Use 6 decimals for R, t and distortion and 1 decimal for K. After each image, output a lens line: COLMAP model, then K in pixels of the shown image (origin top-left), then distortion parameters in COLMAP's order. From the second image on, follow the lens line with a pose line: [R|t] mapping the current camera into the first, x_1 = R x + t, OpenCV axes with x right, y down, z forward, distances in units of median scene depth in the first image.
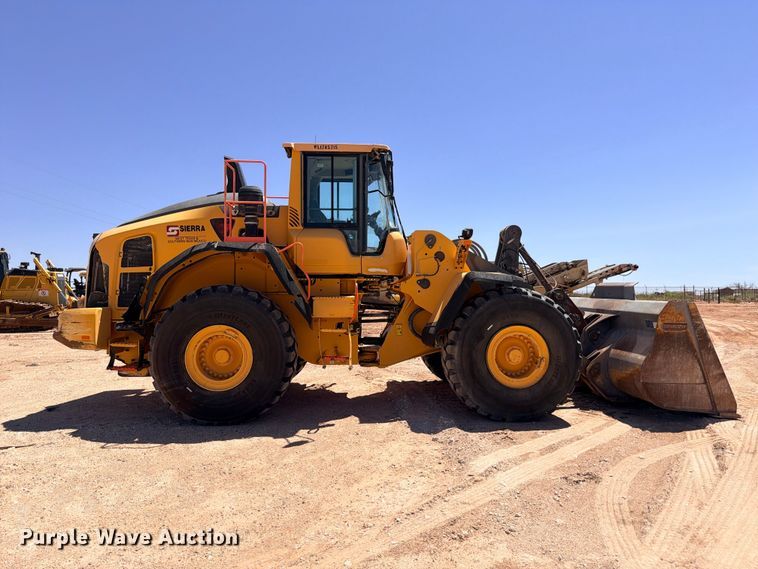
lens RADIAL K [[540.3, 0, 381.0], [0, 540.3, 283.4], [0, 0, 1]] dist [0.028518, -0.016429]
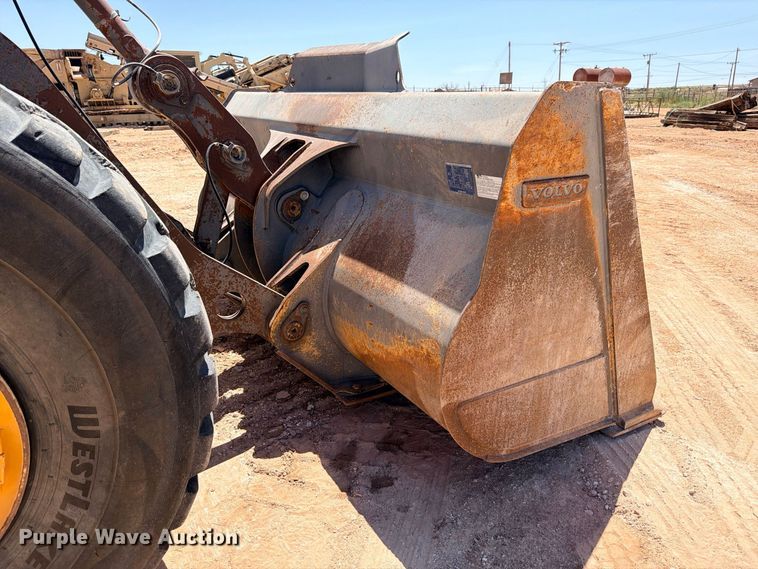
lens RADIAL K [[540.3, 0, 379.4], [0, 540.3, 287.8], [0, 0, 1]] dist [0.028518, -0.016429]
pose [[0.891100, -0.170958, 0.420373, 0.339056], [0.014909, 0.936856, 0.349397, 0.030022], [-0.453562, -0.305080, 0.837382, 0.788263]]
